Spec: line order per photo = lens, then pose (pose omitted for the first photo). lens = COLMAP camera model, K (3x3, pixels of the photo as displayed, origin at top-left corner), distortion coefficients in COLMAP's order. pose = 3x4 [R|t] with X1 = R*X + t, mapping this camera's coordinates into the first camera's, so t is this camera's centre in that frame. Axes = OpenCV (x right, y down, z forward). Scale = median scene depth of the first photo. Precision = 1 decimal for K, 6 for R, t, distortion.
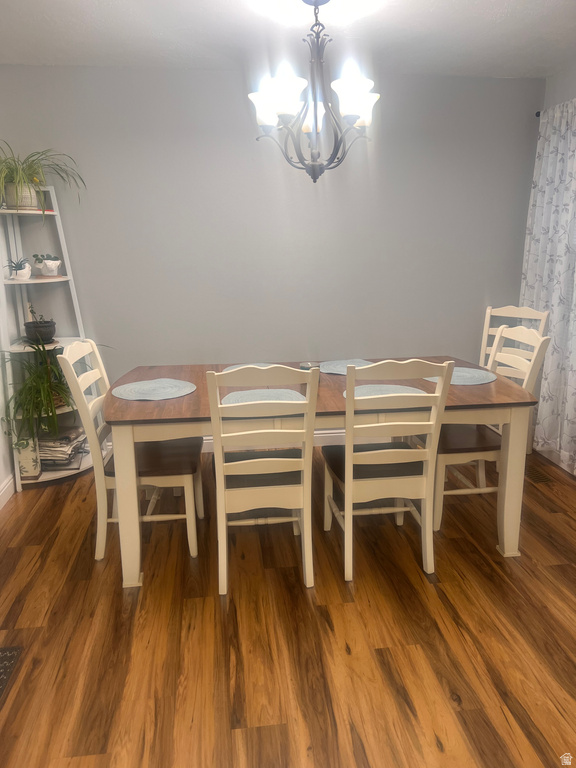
lens RADIAL K [[571.6, 0, 291.4], [0, 571.6, 387.9], [0, 0, 1]] dist [0.055934, -0.067394]
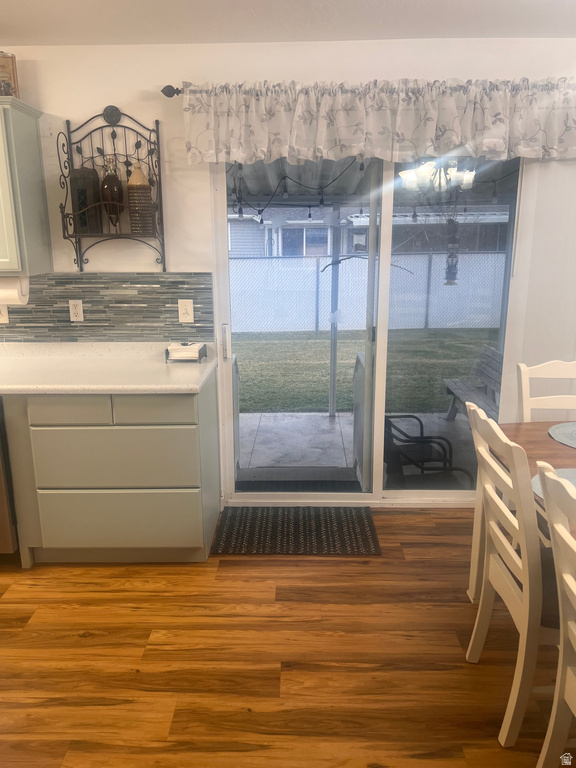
lens RADIAL K [[571.6, 0, 291.4], [0, 571.6, 387.9], [0, 0, 1]] dist [0.055934, -0.067394]
pose [[-0.156221, 0.245202, -0.956802, 0.842810], [-0.225482, 0.934264, 0.276242, -0.269058], [0.961641, 0.258896, -0.090663, 0.899385]]
